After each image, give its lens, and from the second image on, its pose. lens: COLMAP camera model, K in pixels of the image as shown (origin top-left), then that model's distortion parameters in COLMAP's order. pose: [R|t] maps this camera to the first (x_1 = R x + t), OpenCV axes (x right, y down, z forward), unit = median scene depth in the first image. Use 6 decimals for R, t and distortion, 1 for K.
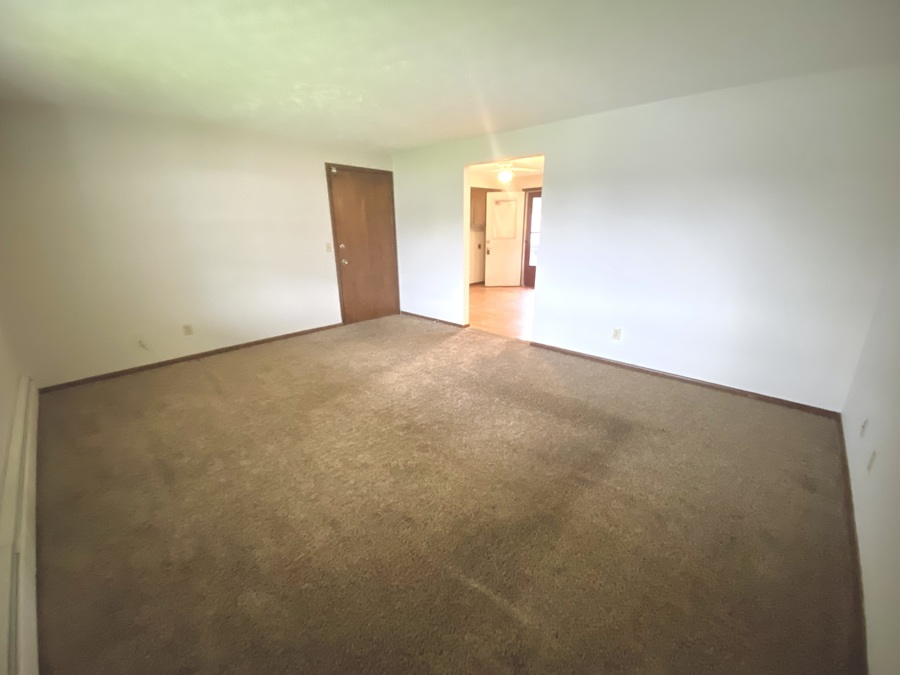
lens RADIAL K [[364.2, 0, 450.8], [0, 364.2, 334.8], [0, 0, 1]] dist [0.035062, -0.027177]
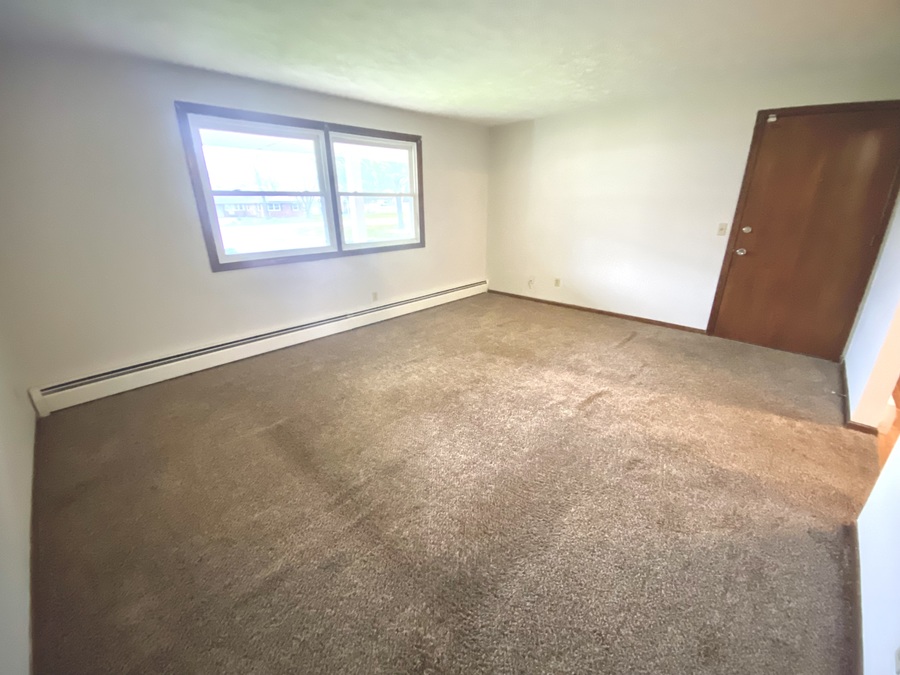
lens RADIAL K [[364.2, 0, 450.8], [0, 364.2, 334.8], [0, 0, 1]] dist [0.035062, -0.027177]
pose [[-0.027815, 0.351402, -0.935812, 0.521253], [-0.275807, 0.897136, 0.345076, -0.170232], [0.960811, 0.267701, 0.071965, 0.524166]]
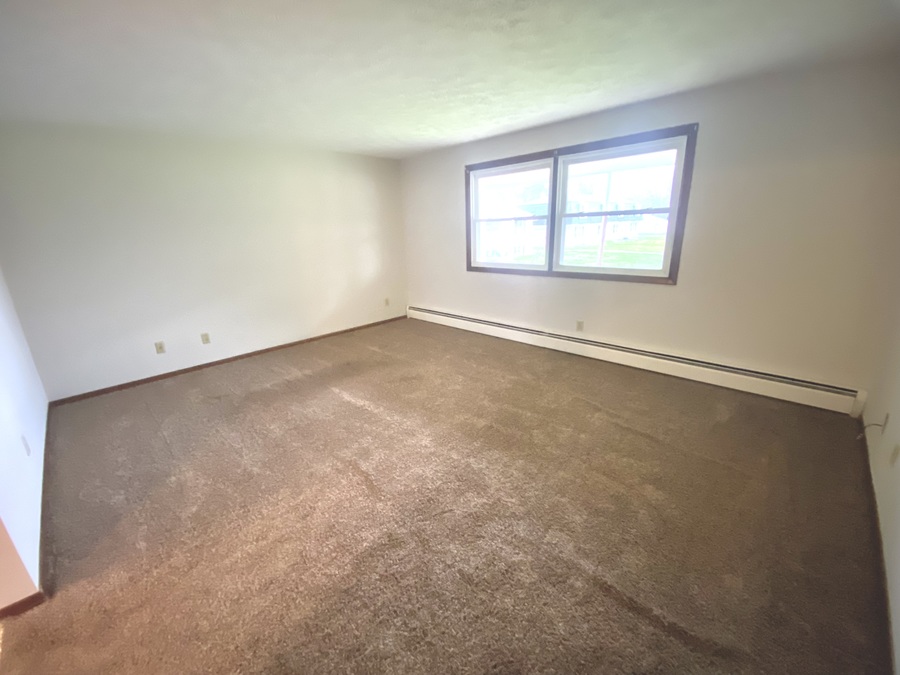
lens RADIAL K [[364.2, 0, 450.8], [0, 364.2, 334.8], [0, 0, 1]] dist [0.035062, -0.027177]
pose [[-0.998658, 0.030544, 0.041834, -0.194580], [0.048399, 0.837968, 0.543570, -0.352859], [-0.018453, 0.544865, -0.838321, 1.158729]]
